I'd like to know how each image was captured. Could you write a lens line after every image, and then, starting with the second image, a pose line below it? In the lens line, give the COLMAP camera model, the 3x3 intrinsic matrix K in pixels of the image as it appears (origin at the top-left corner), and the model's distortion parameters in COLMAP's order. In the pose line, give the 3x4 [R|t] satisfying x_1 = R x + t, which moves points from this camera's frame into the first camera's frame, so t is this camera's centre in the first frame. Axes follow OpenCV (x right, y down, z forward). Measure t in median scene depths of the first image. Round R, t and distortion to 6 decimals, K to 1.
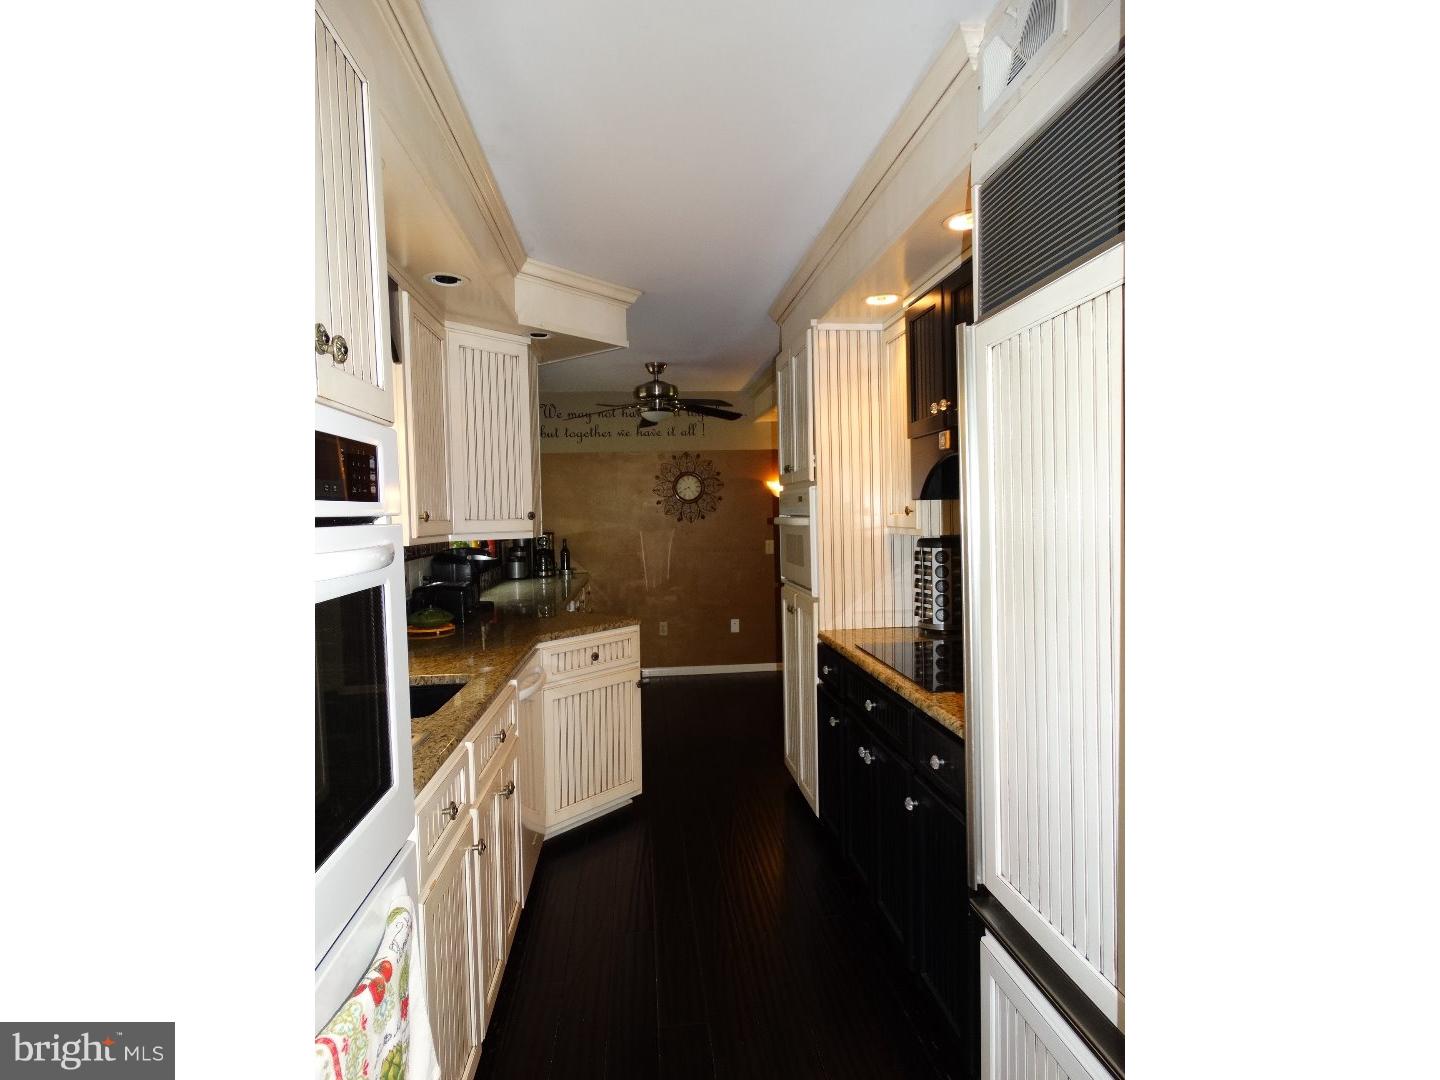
lens RADIAL K [[763.2, 0, 720.0], [0, 763.2, 540.0], [0, 0, 1]] dist [-0.000054, -0.000037]
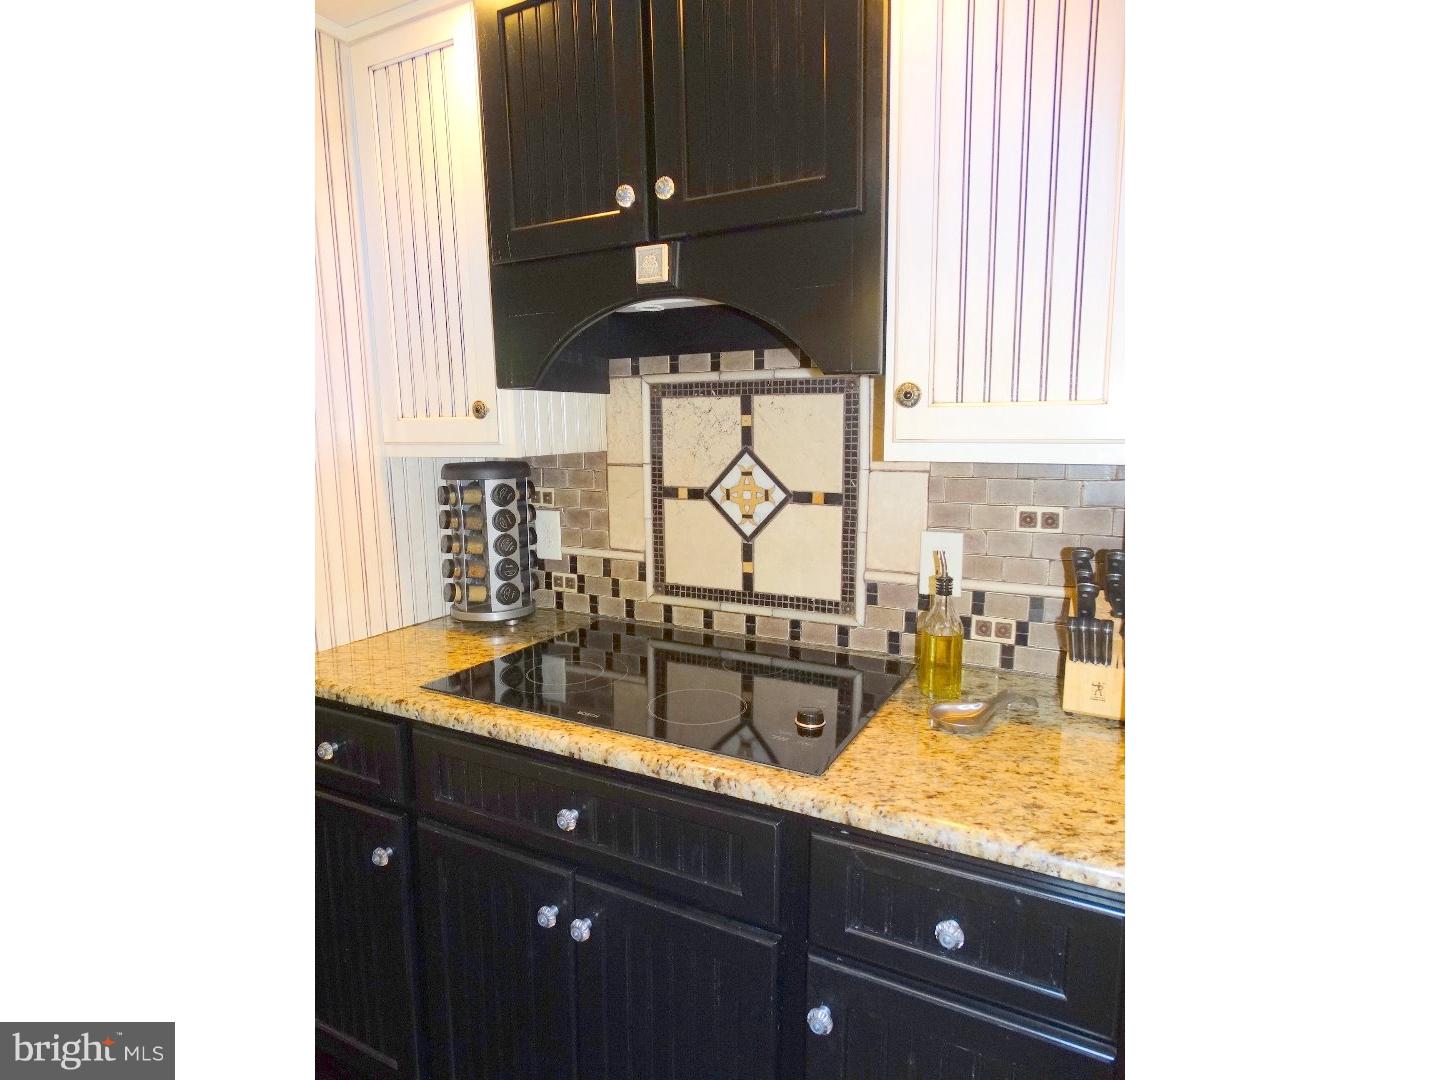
lens RADIAL K [[763.2, 0, 720.0], [0, 763.2, 540.0], [0, 0, 1]] dist [-0.000054, -0.000037]
pose [[0.553417, -0.101800, 0.826660, -0.096126], [0.024484, 0.994062, 0.106024, -0.000911], [-0.832545, -0.038436, 0.552623, 0.521751]]
